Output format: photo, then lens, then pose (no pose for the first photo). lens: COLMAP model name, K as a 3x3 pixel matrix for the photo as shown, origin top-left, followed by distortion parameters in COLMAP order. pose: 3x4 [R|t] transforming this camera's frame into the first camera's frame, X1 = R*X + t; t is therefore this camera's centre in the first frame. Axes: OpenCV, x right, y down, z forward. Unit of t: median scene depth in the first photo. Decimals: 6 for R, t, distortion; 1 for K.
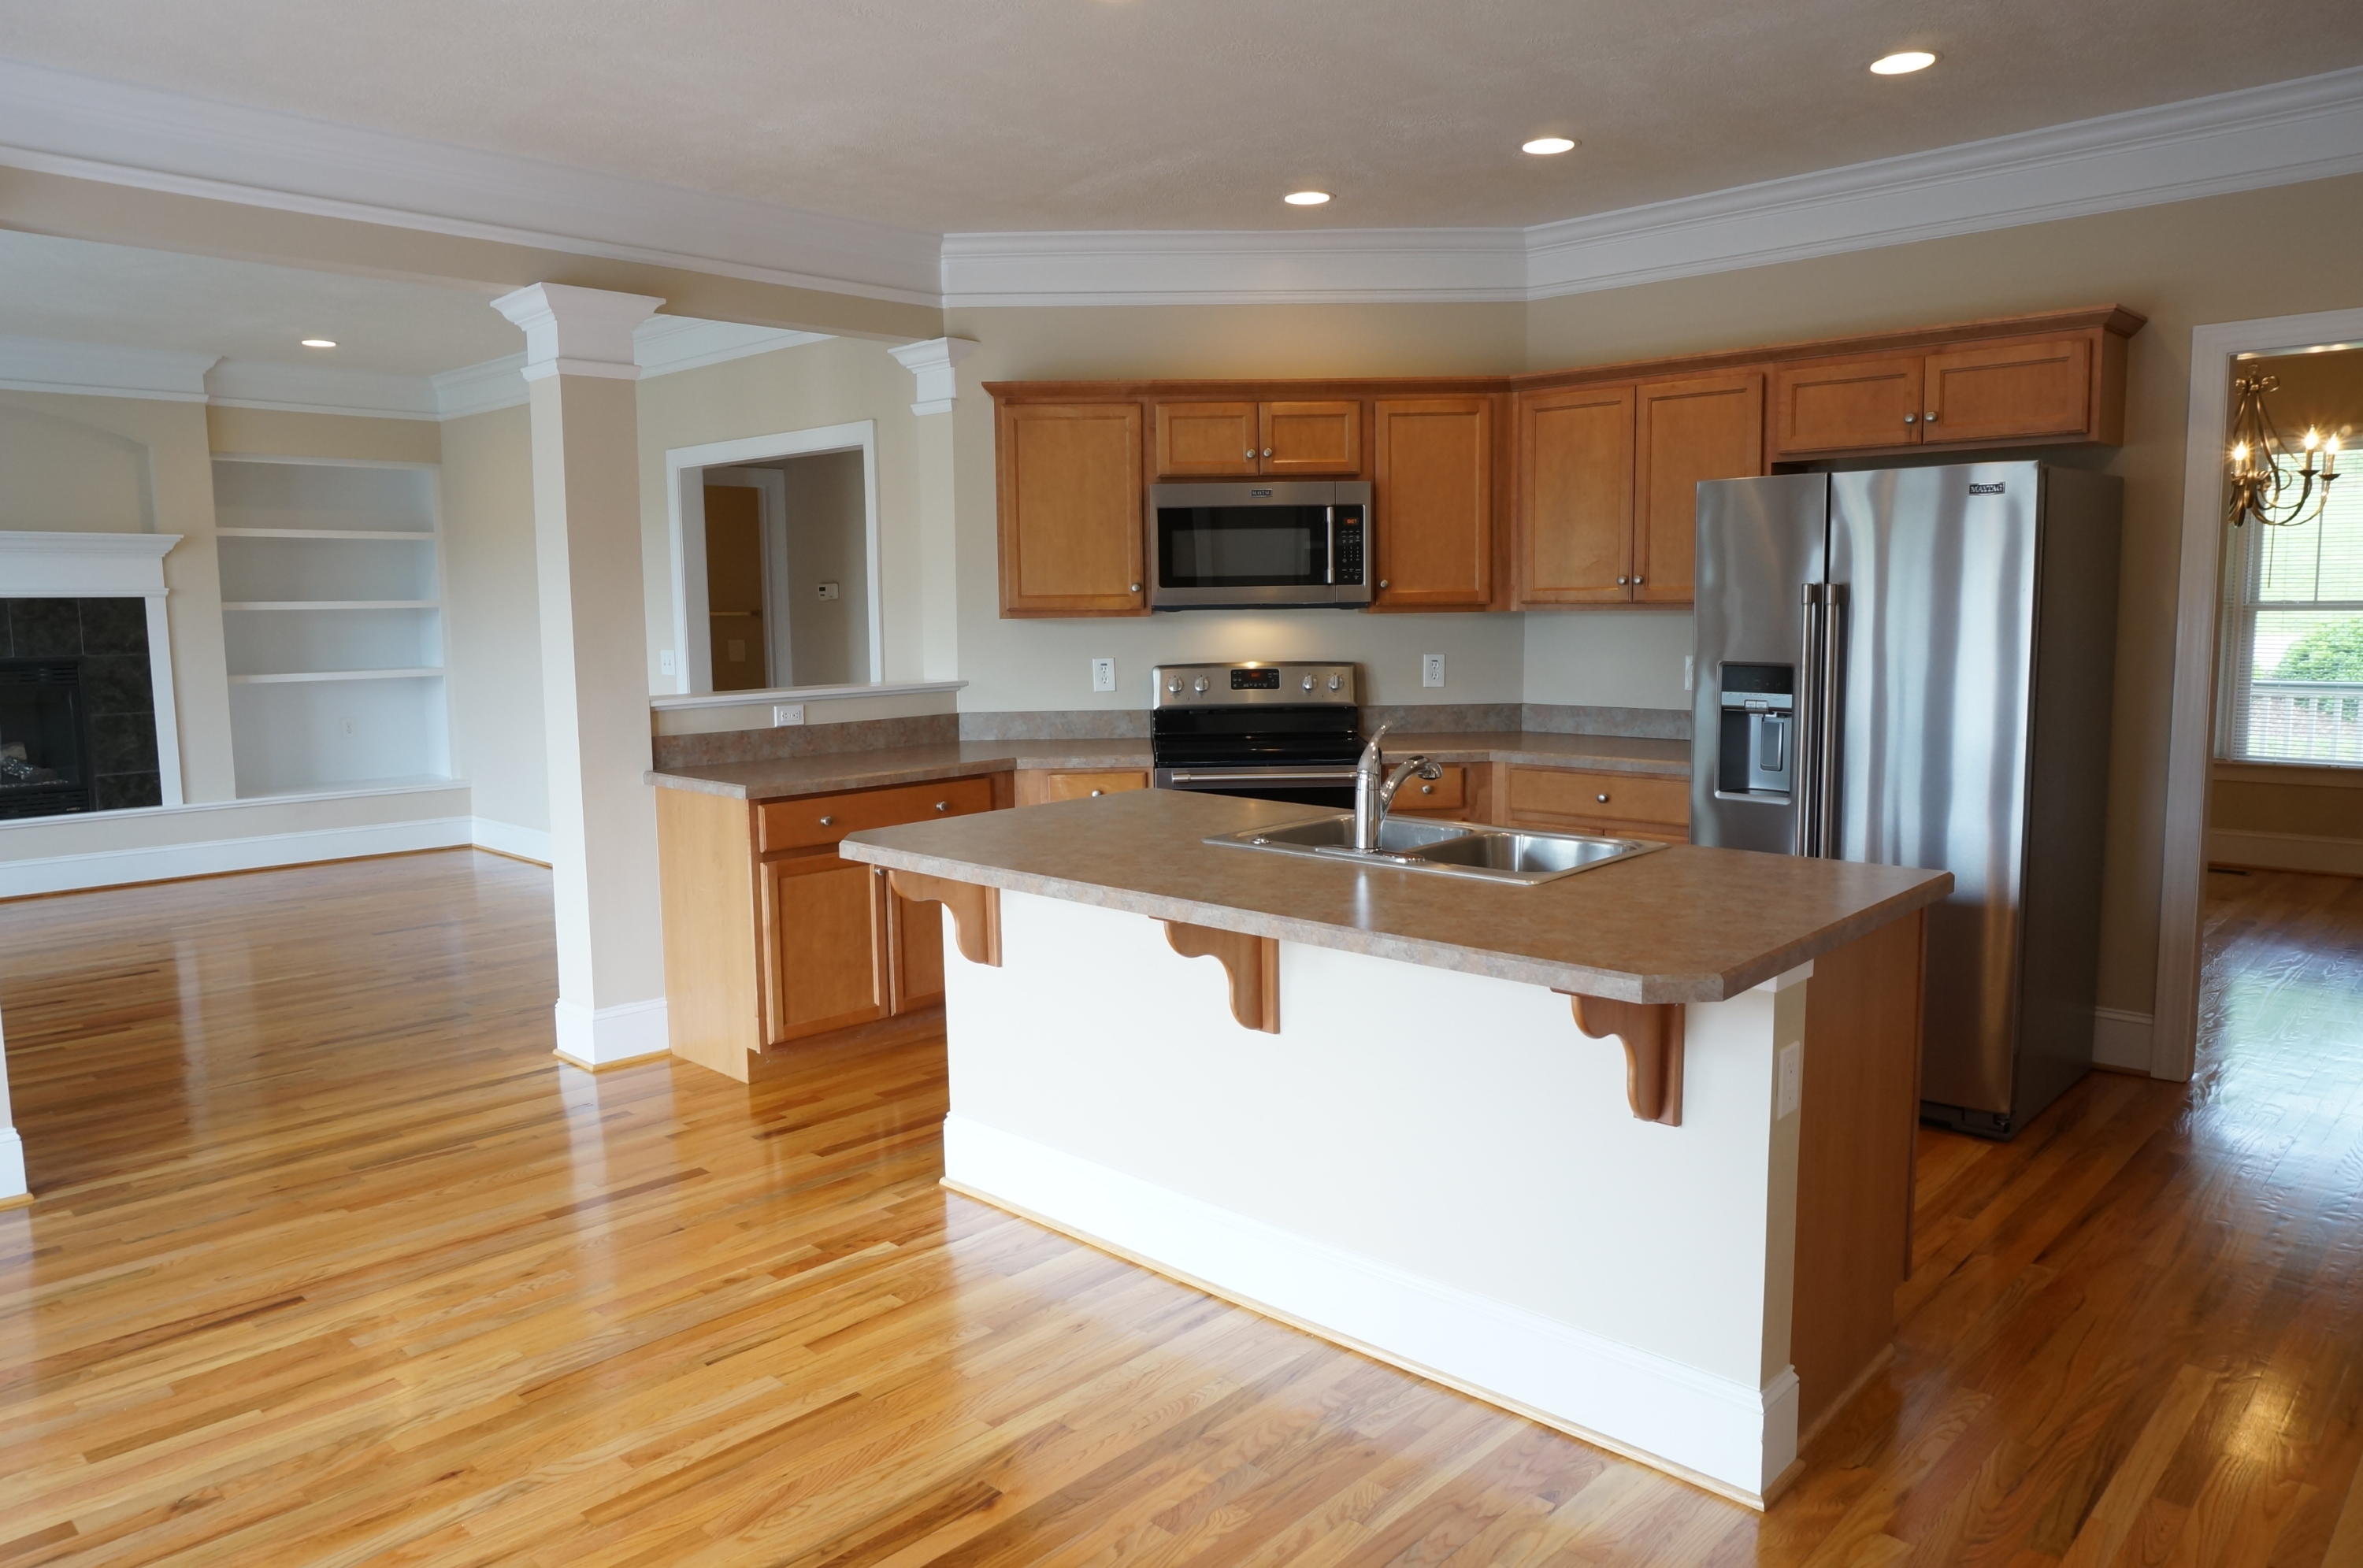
lens RADIAL K [[1566.7, 0, 1185.9], [0, 1566.7, 791.0], [0, 0, 1]] dist [-0.054691, 0.035285]
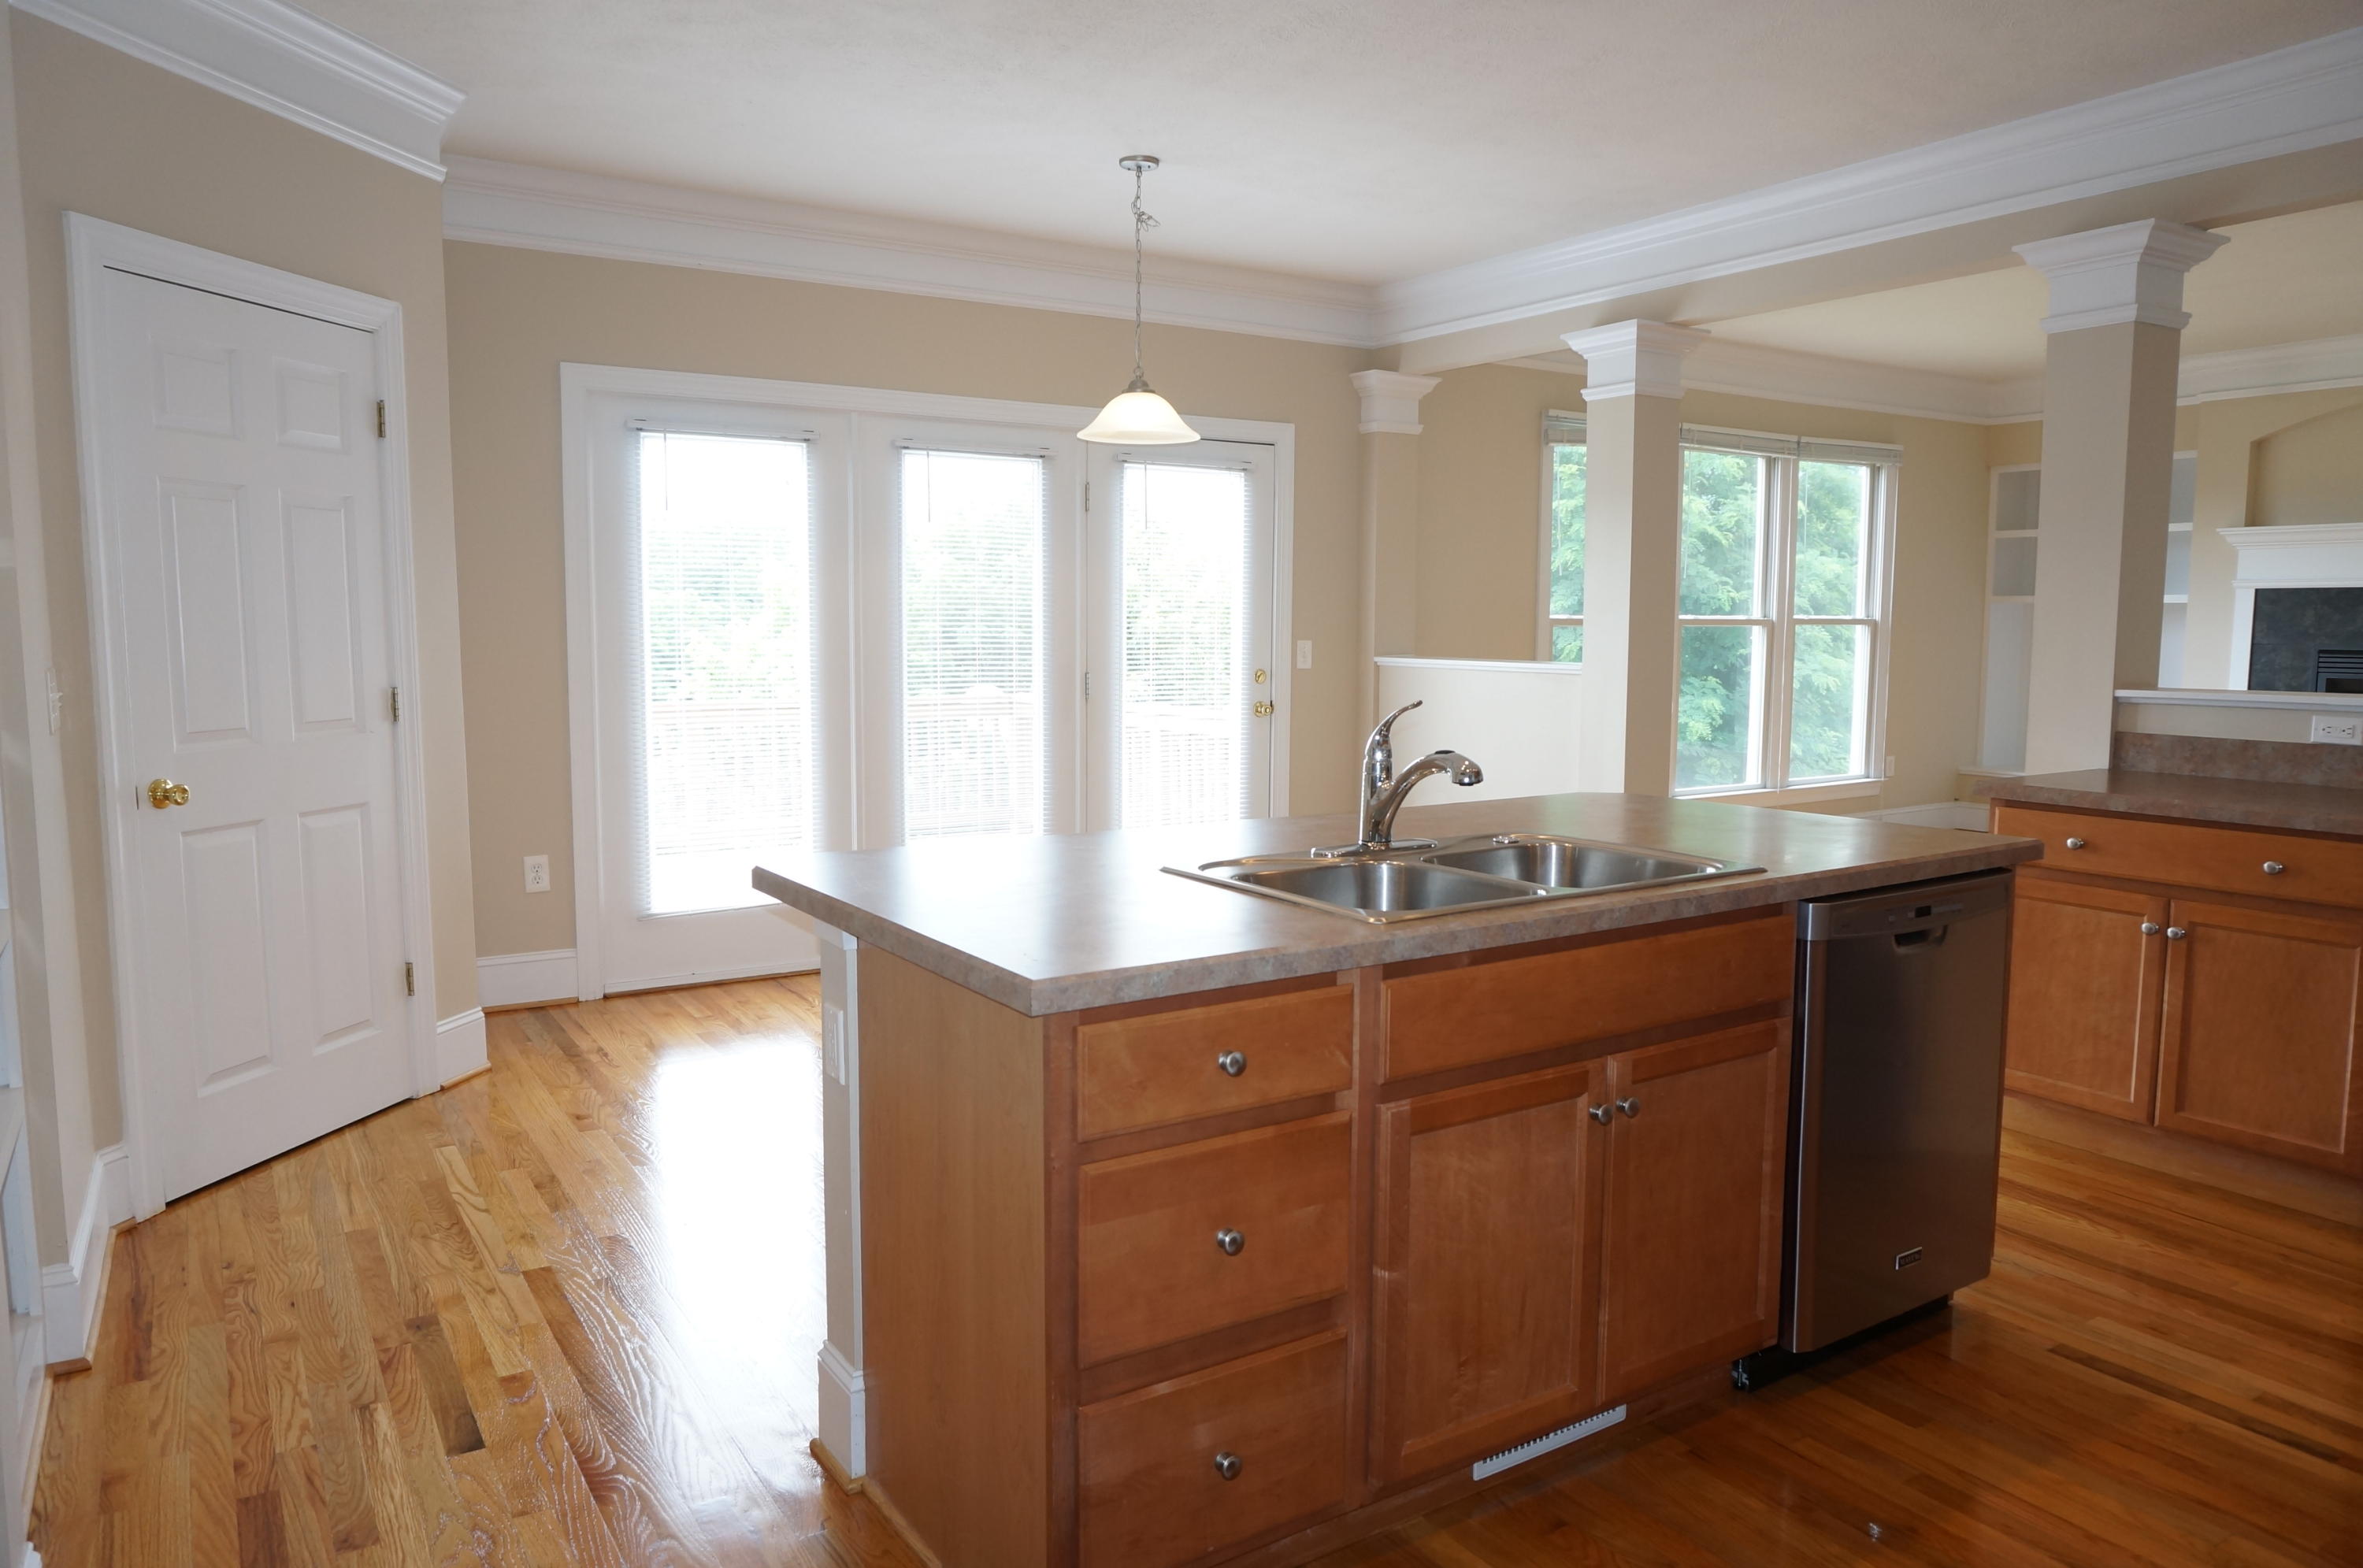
lens RADIAL K [[1566.7, 0, 1185.9], [0, 1566.7, 791.0], [0, 0, 1]] dist [-0.054691, 0.035285]
pose [[-0.240079, 0.113947, -0.964043, 0.673853], [-0.116586, 0.982515, 0.145164, -0.072613], [0.963727, 0.147244, -0.222597, 0.753331]]
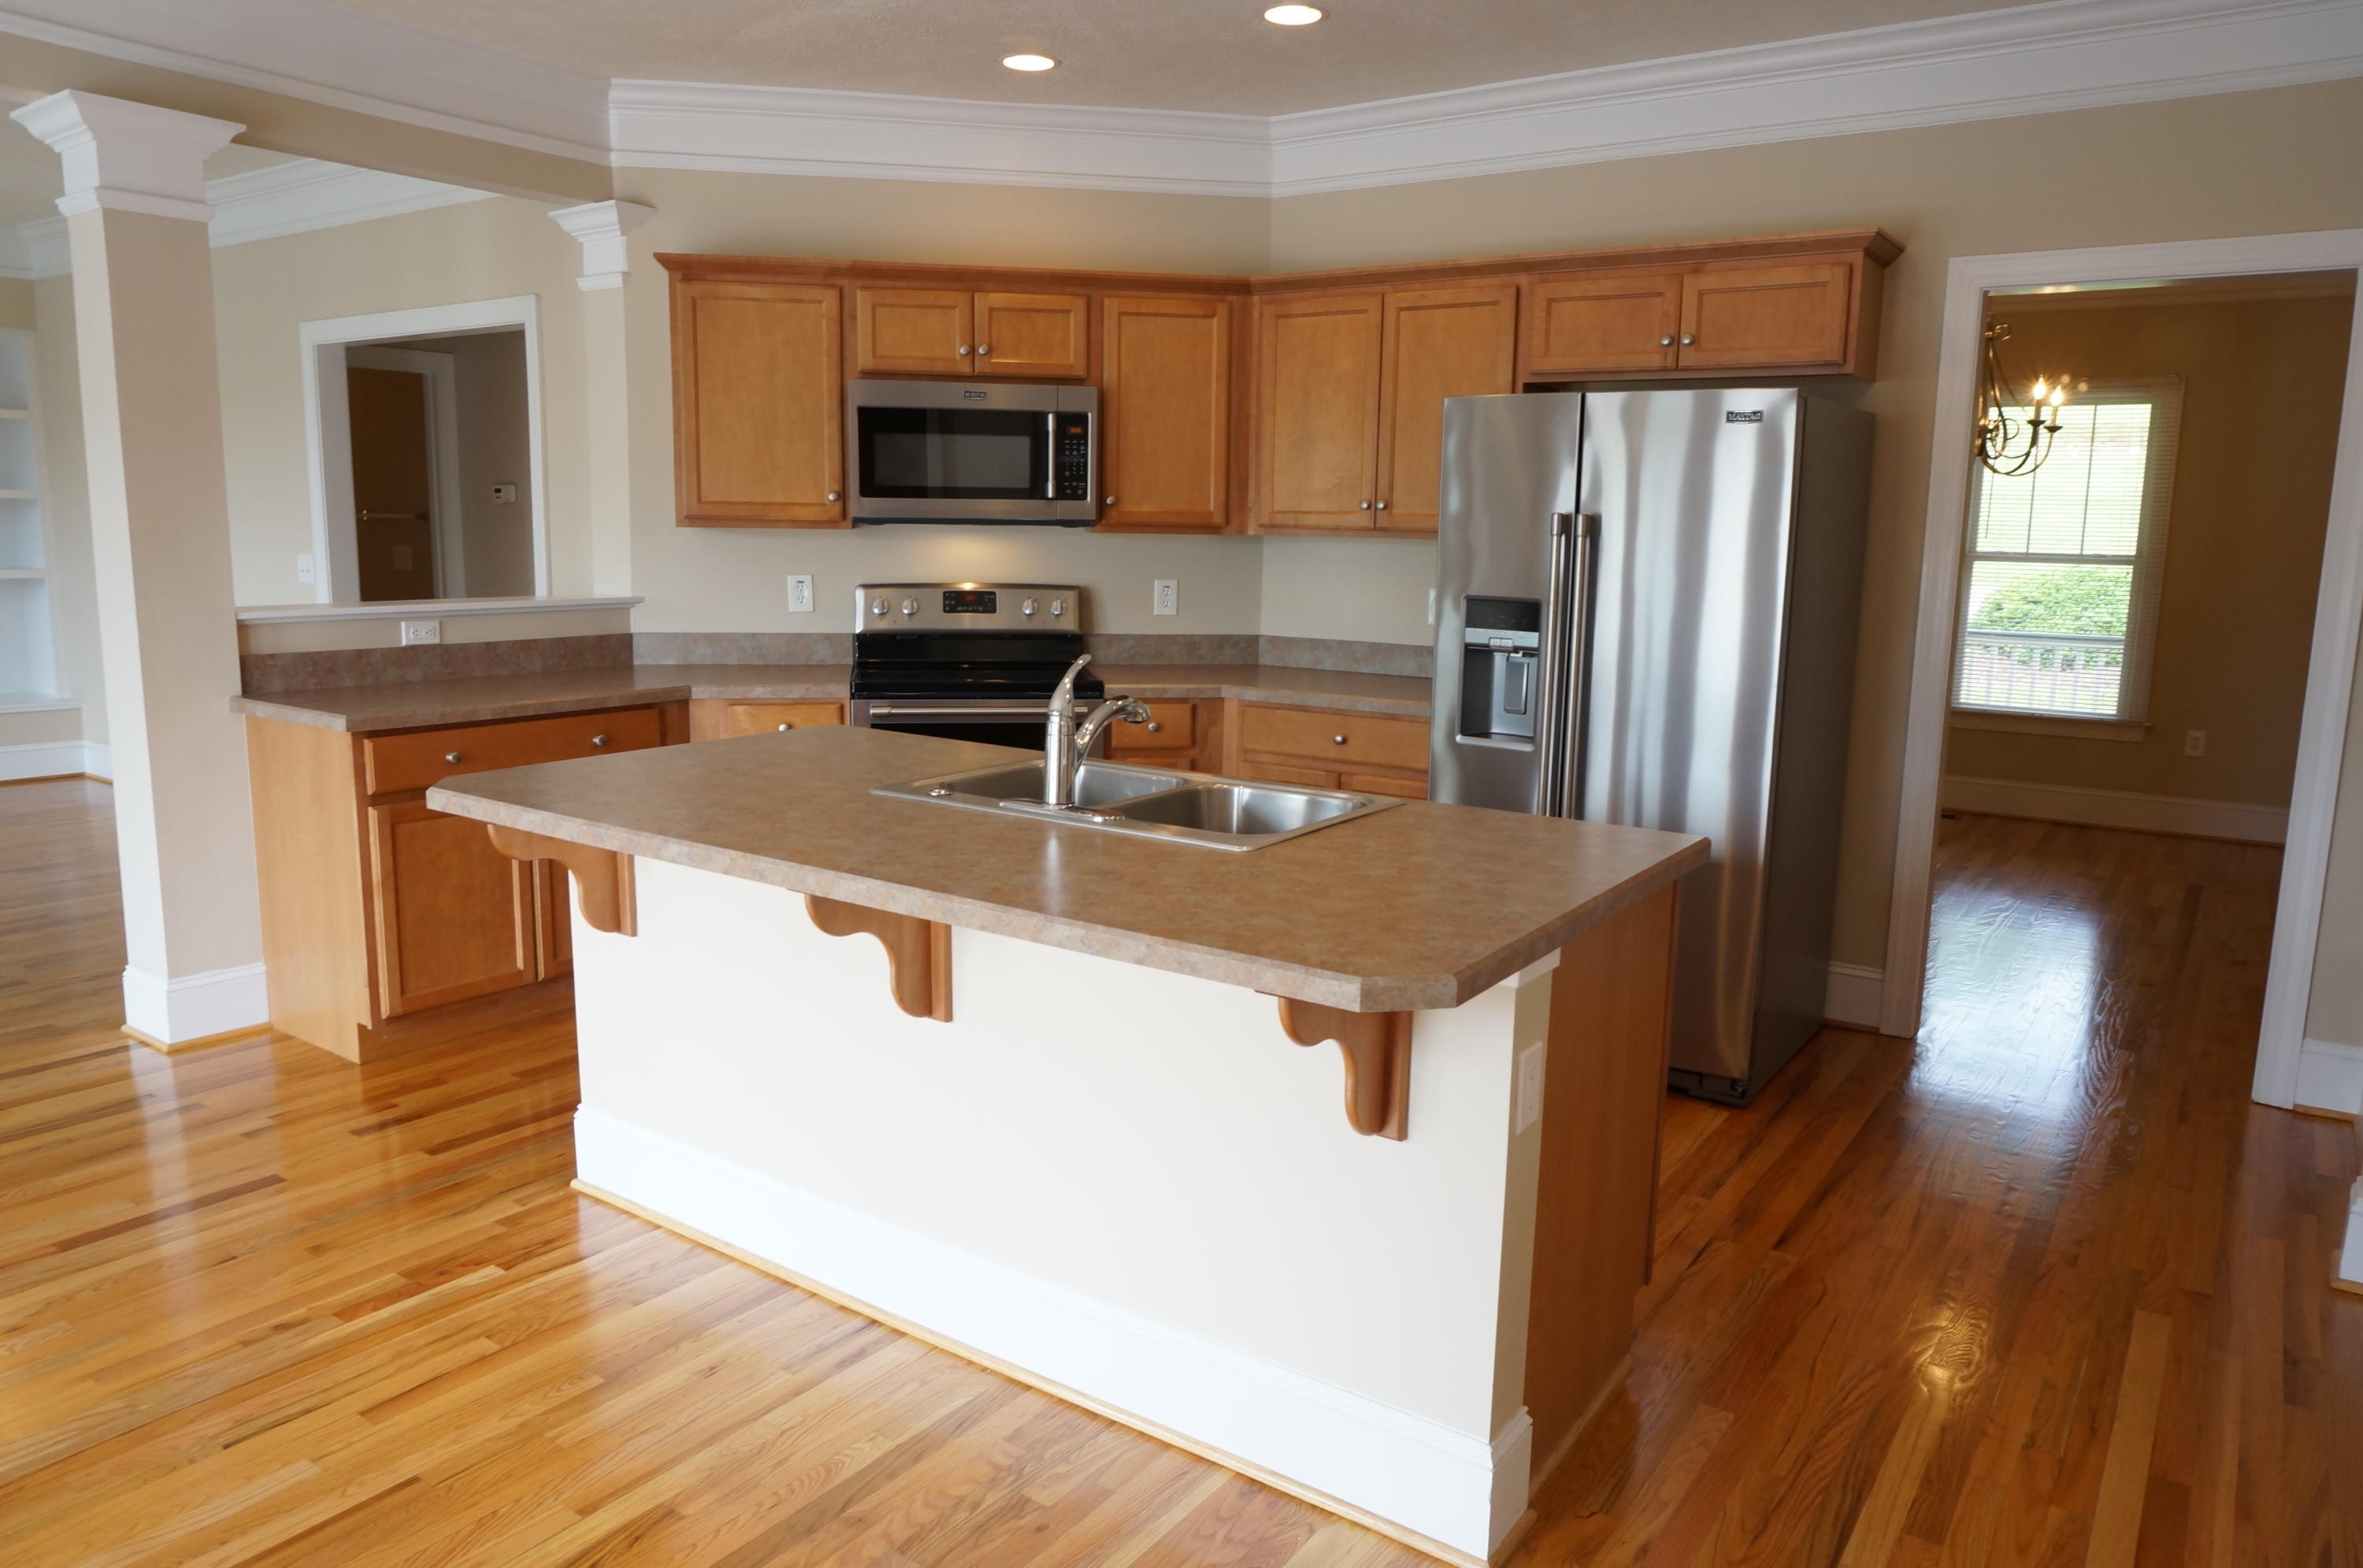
lens RADIAL K [[1560.5, 0, 1188.8], [0, 1560.5, 795.1], [0, 0, 1]] dist [-0.060161, 0.028309]
pose [[0.987781, 0.005922, 0.155733, 0.038456], [-0.013795, 0.998678, 0.049522, -0.008015], [-0.155234, -0.051066, 0.986557, 0.108268]]
